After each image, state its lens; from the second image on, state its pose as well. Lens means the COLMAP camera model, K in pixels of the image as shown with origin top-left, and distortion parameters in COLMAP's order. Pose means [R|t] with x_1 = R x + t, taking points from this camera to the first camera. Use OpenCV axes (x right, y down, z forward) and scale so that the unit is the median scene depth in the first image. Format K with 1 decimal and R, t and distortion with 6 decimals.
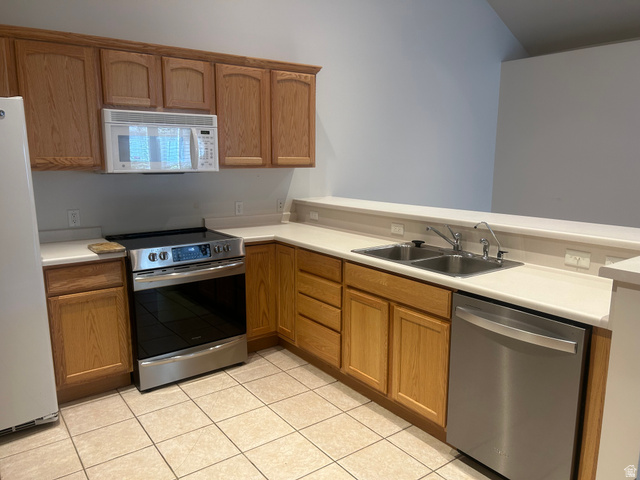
lens RADIAL K [[487.6, 0, 320.2], [0, 487.6, 242.3], [0, 0, 1]] dist [0.045238, -0.045224]
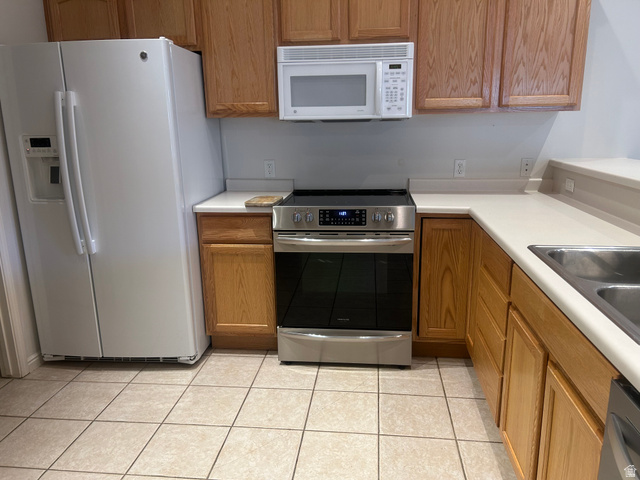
lens RADIAL K [[487.6, 0, 318.0], [0, 487.6, 235.6], [0, 0, 1]] dist [0.045238, -0.045224]
pose [[0.731203, 0.143461, -0.666904, 0.246644], [-0.102882, 0.989645, 0.100086, -0.024903], [0.674357, -0.004570, 0.738391, 0.359381]]
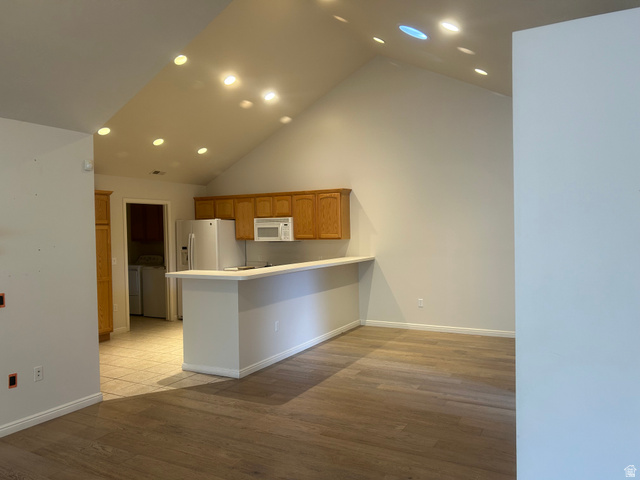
lens RADIAL K [[487.6, 0, 321.9], [0, 487.6, 240.6], [0, 0, 1]] dist [0.045238, -0.045224]
pose [[0.434829, 0.011131, -0.900444, 2.067584], [-0.138931, 0.988781, -0.054867, -0.046167], [0.889732, 0.148957, 0.431497, 0.158195]]
